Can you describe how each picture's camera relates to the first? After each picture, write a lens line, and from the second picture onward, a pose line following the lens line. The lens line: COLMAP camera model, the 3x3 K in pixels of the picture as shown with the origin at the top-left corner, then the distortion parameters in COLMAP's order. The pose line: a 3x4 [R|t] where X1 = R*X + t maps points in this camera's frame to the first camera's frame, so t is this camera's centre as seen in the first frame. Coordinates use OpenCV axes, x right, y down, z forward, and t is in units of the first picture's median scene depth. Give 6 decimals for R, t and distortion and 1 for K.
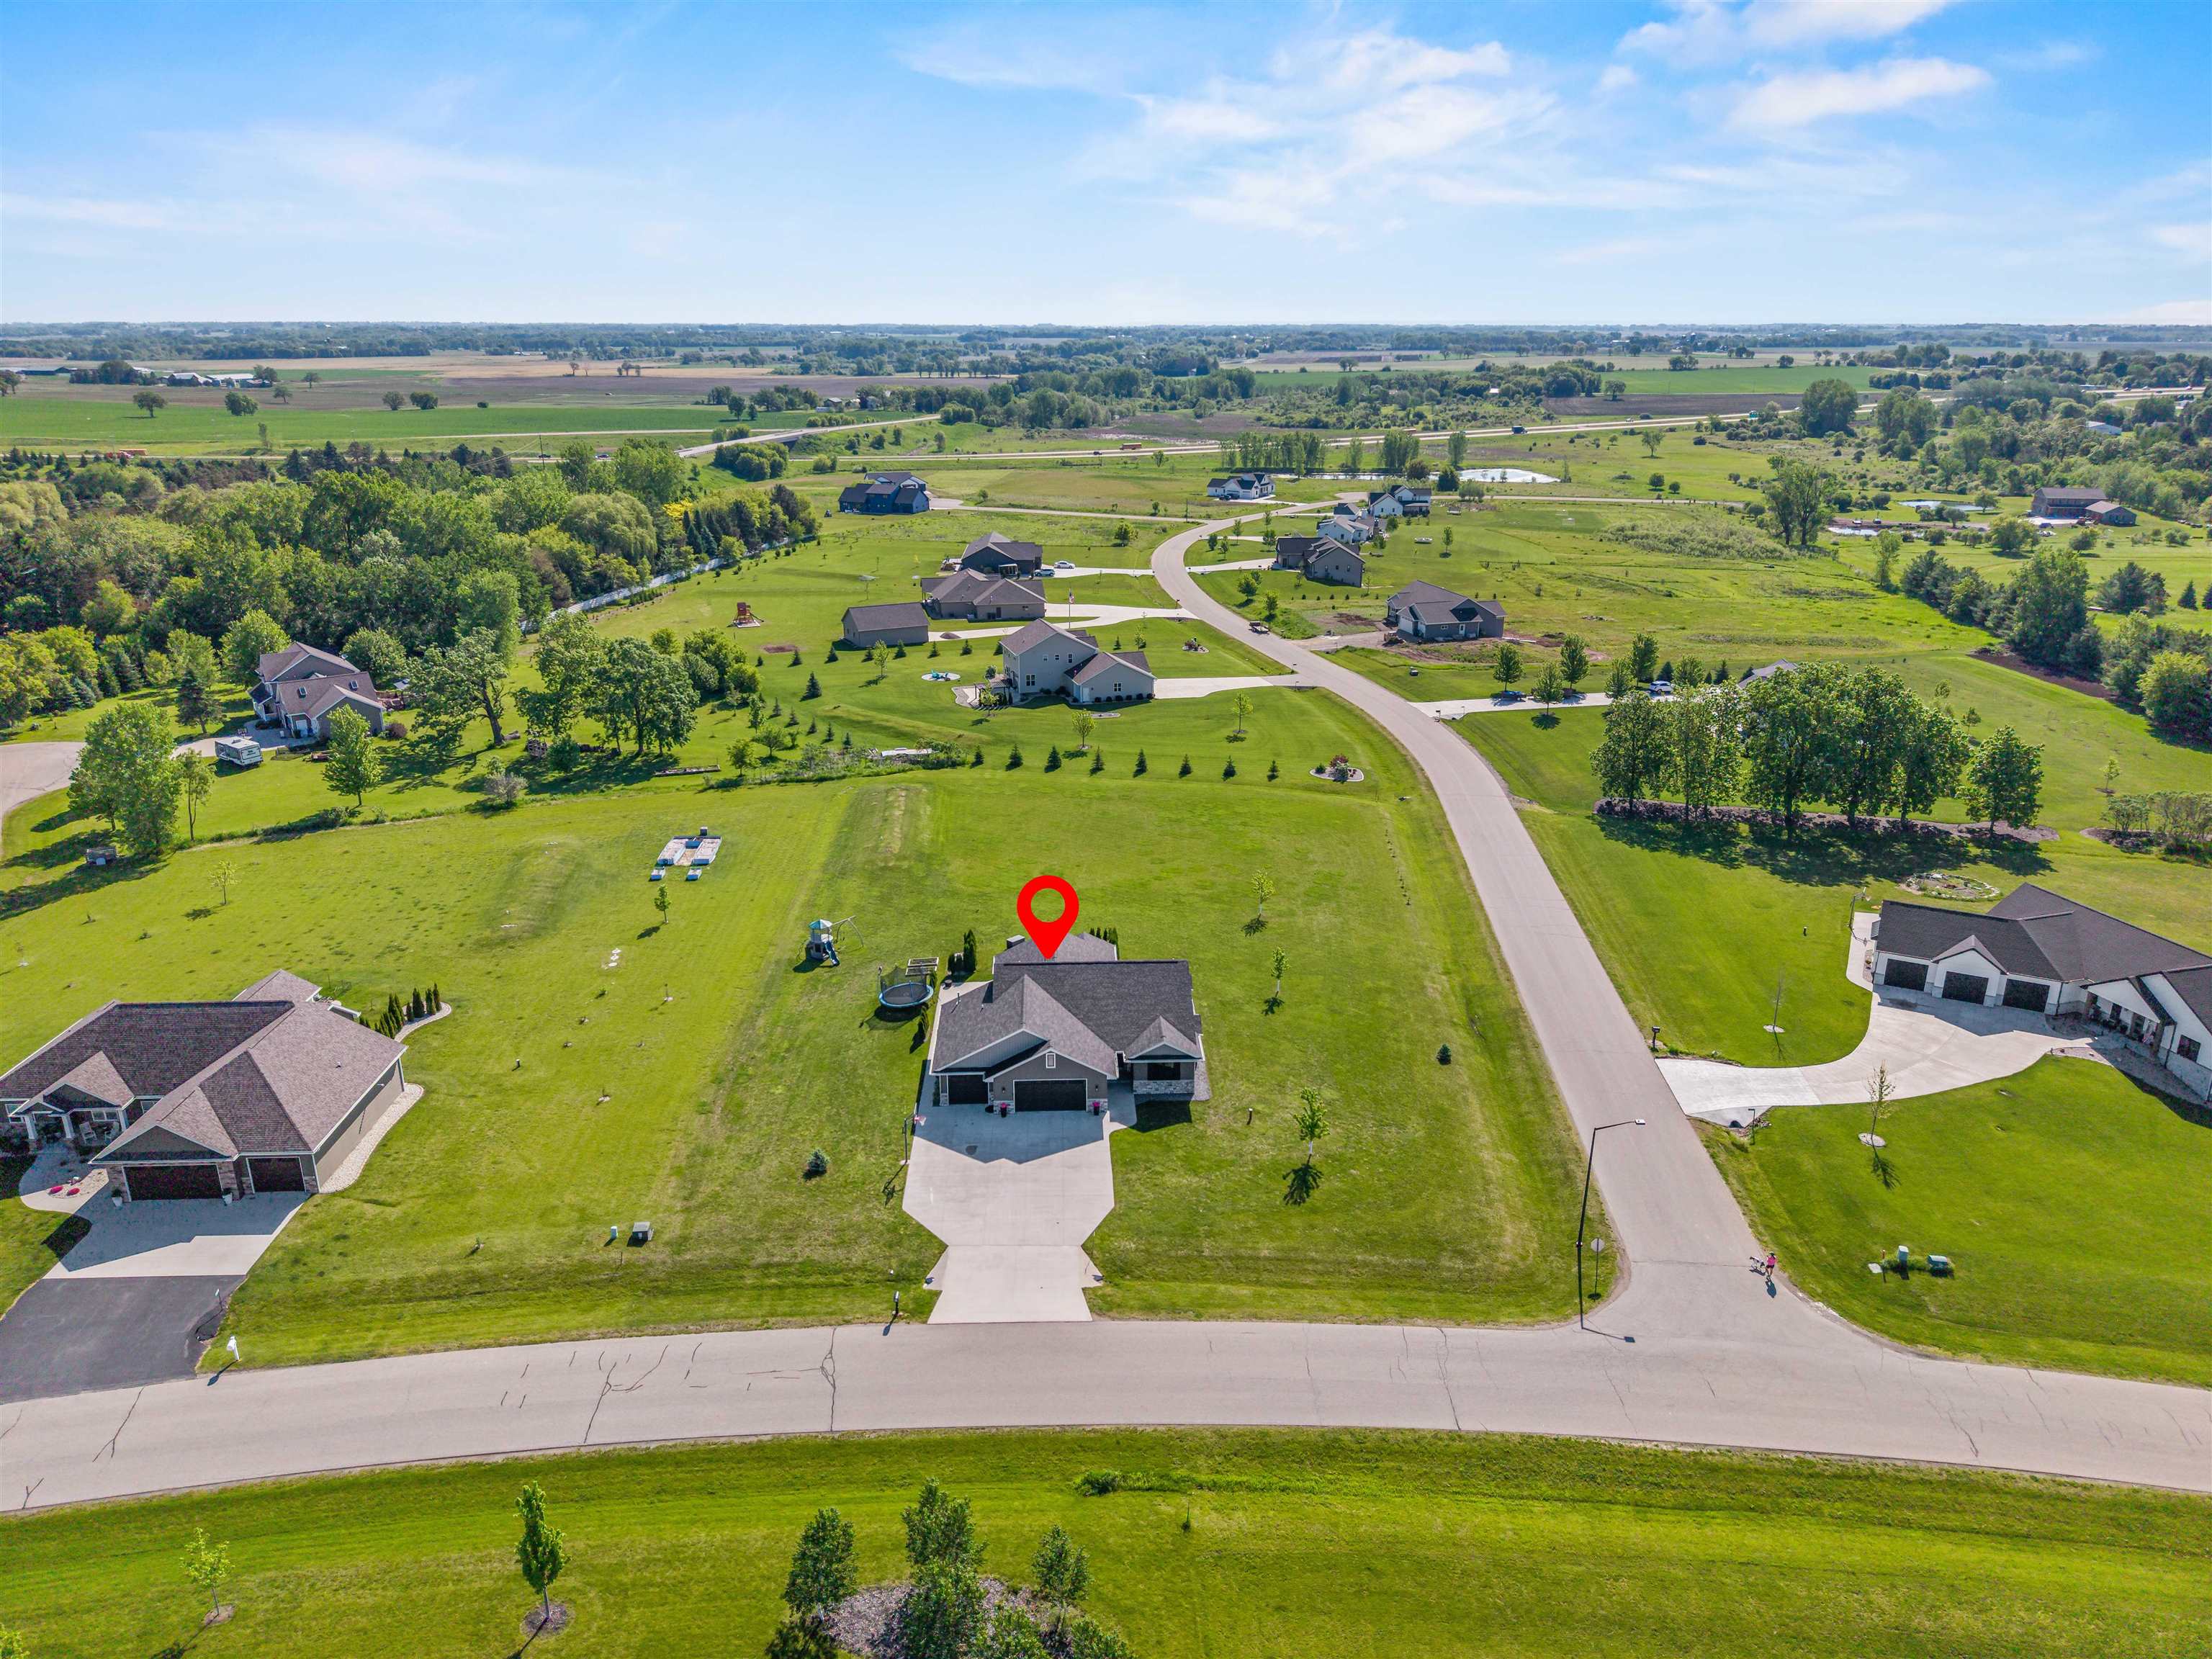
lens RADIAL K [[1488.7, 0, 1105.7], [0, 1488.7, 831.5], [0, 0, 1]] dist [0.016031, -0.019193]
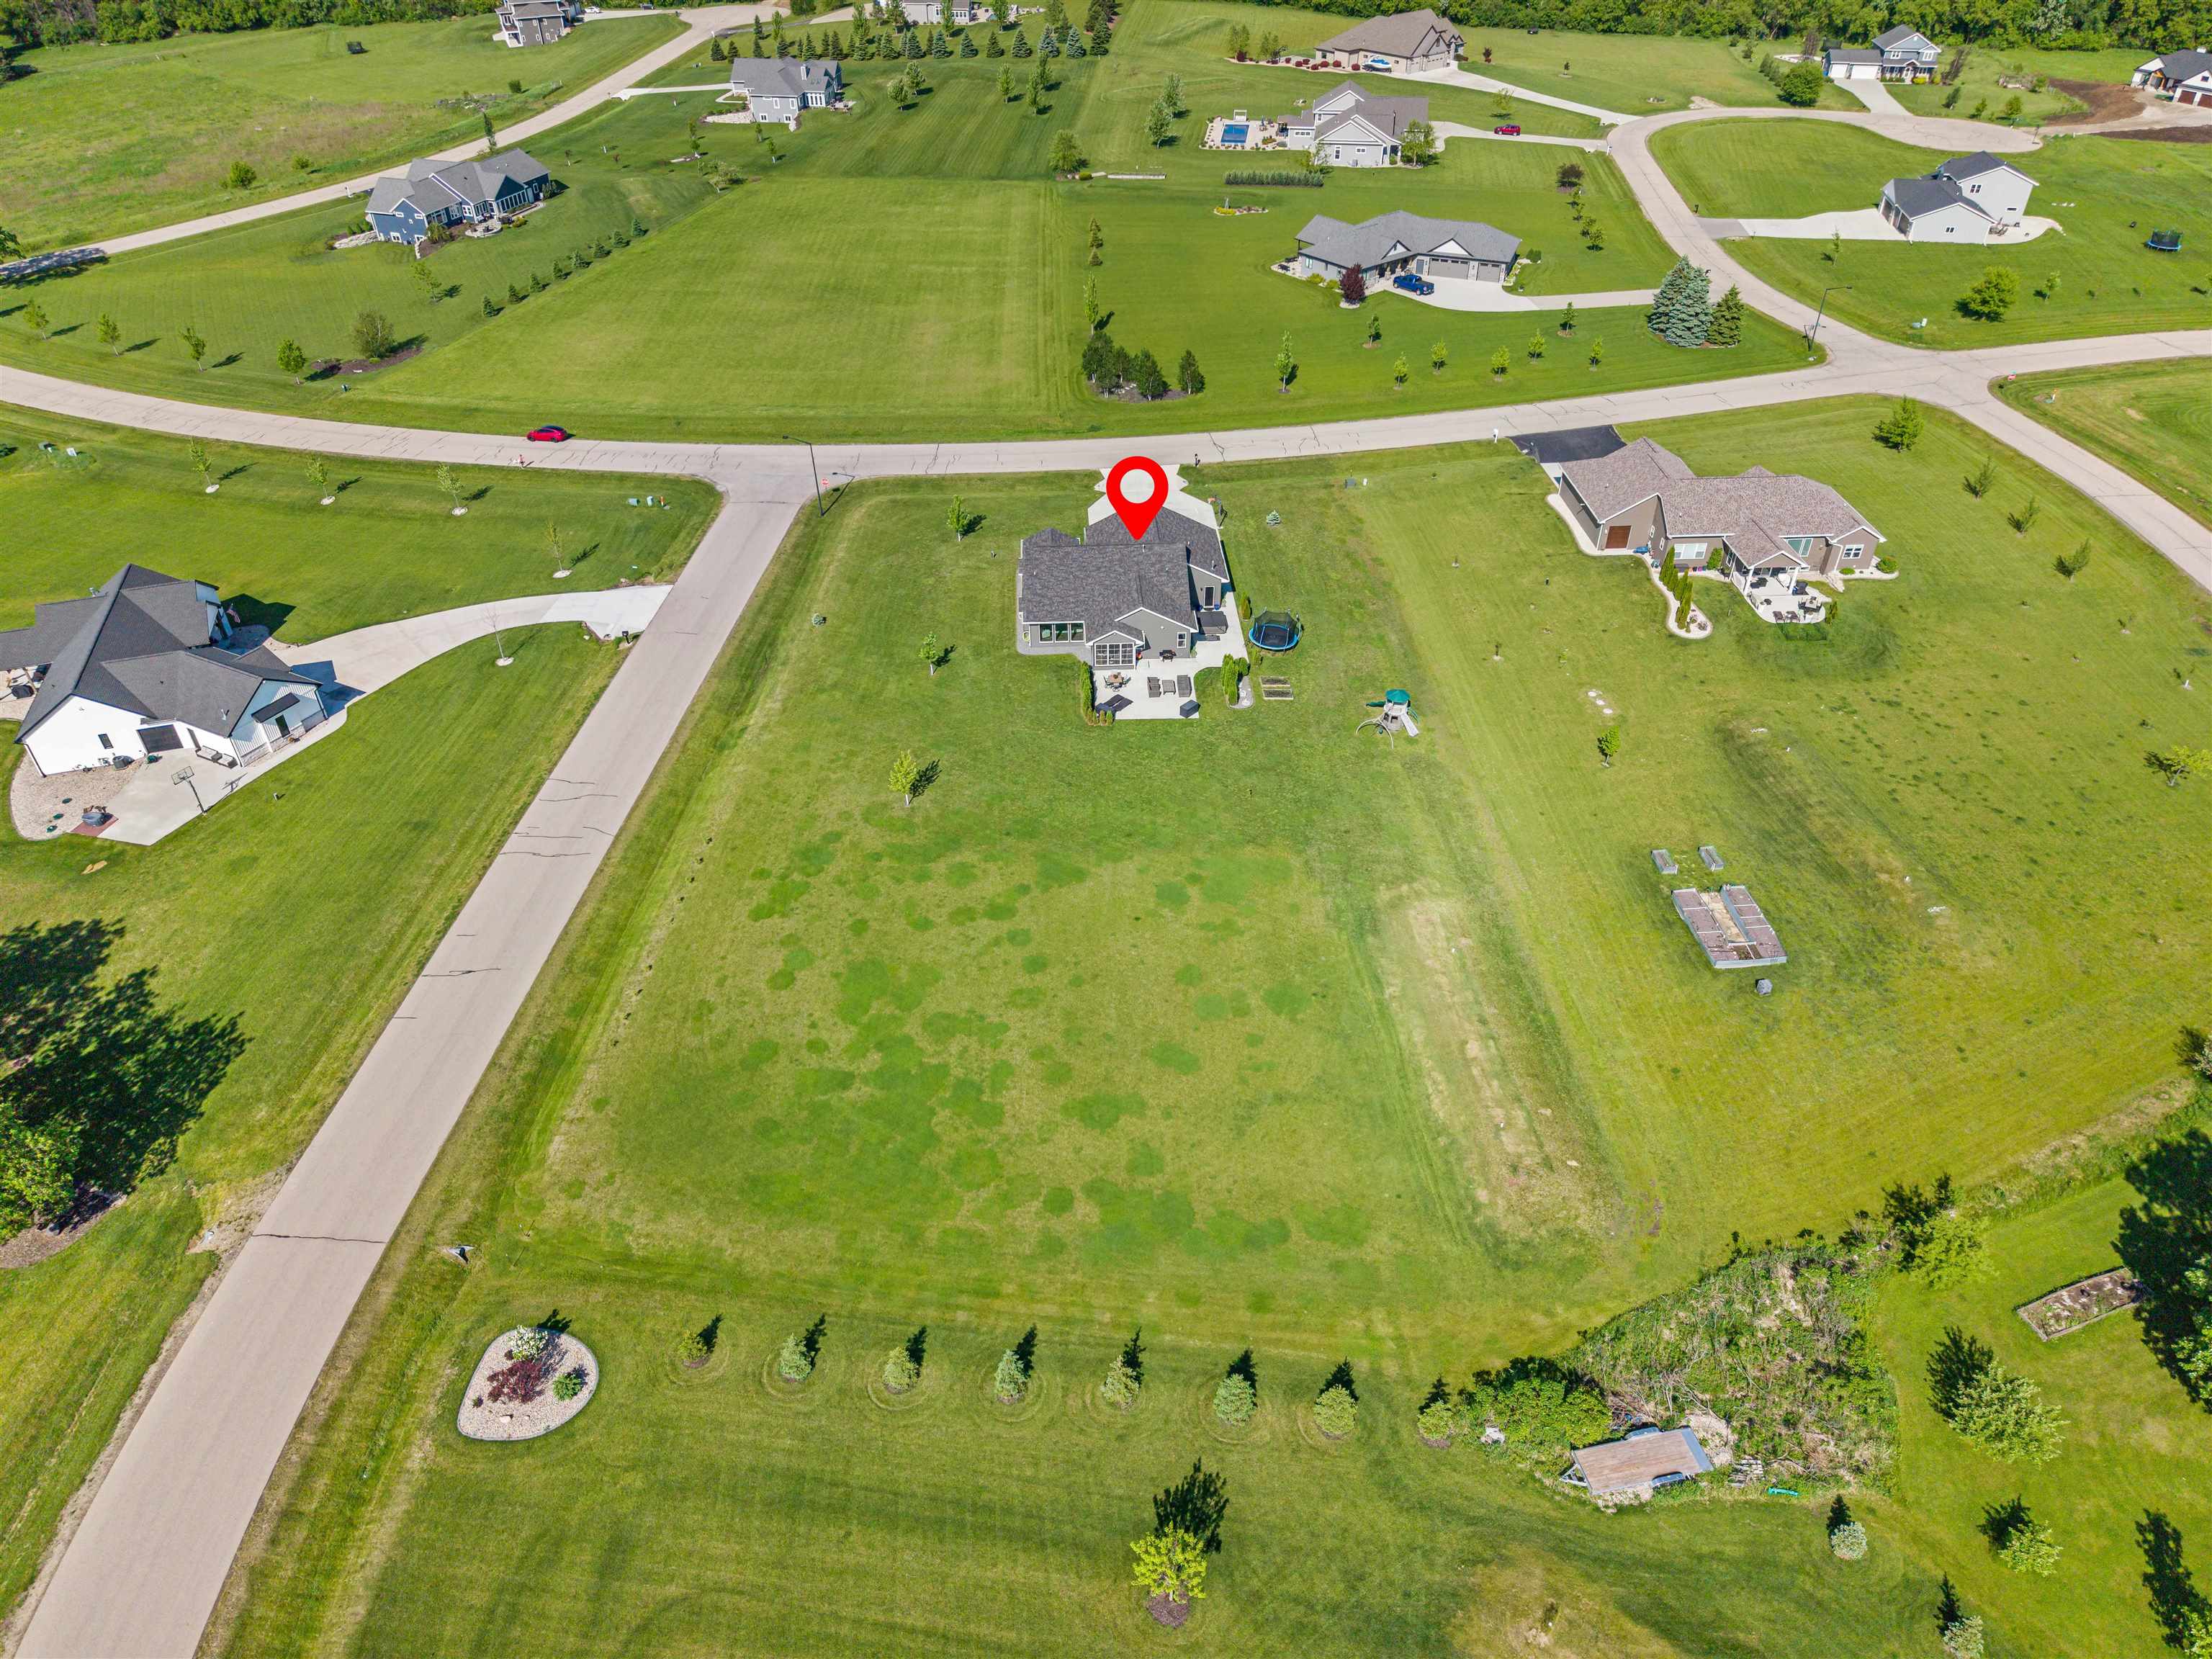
lens RADIAL K [[1488.7, 0, 1107.9], [0, 1488.7, 813.9], [0, 0, 1]] dist [0.016031, -0.019193]
pose [[-0.999896, 0.013330, -0.005477, -0.002358], [0.003048, 0.567086, 0.823653, -0.683939], [0.014086, 0.823551, -0.567068, 1.626702]]
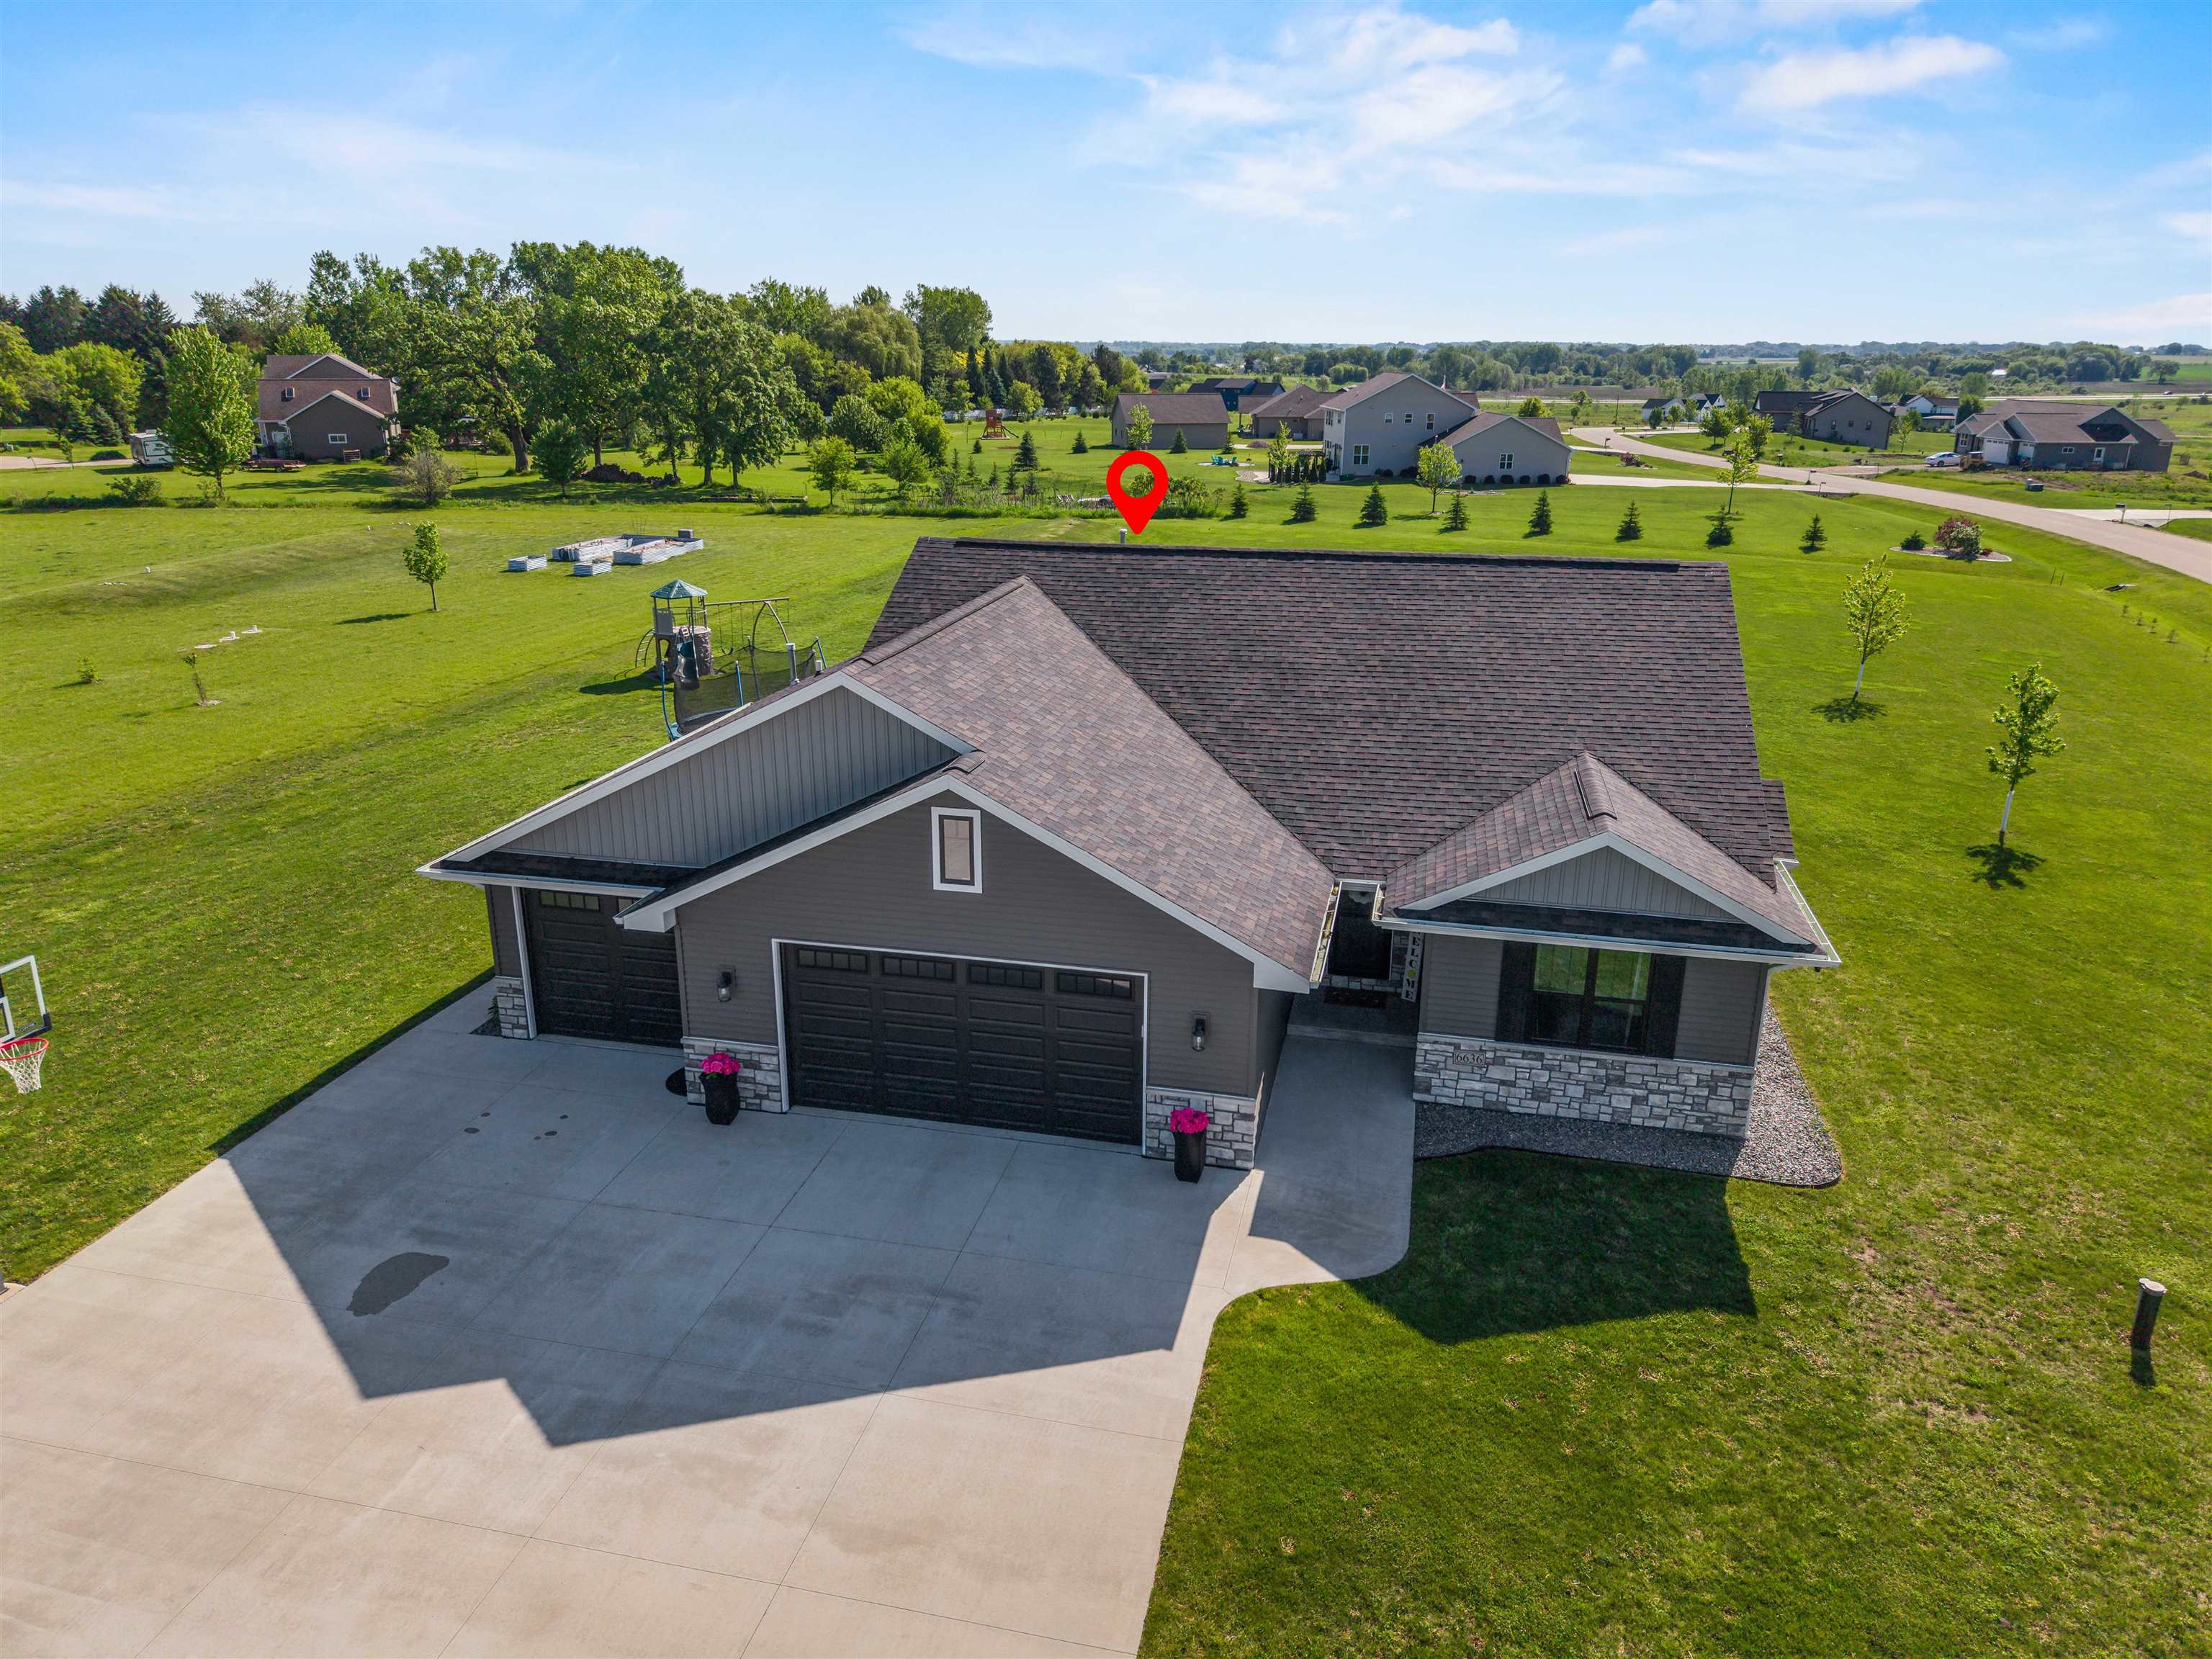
lens RADIAL K [[1488.7, 0, 1102.1], [0, 1488.7, 845.1], [0, 0, 1]] dist [0.016031, -0.019193]
pose [[0.965622, 0.088543, -0.244405, 0.019530], [-0.090463, 0.995894, 0.003381, 0.120340], [0.243701, 0.018845, 0.969667, 0.658568]]
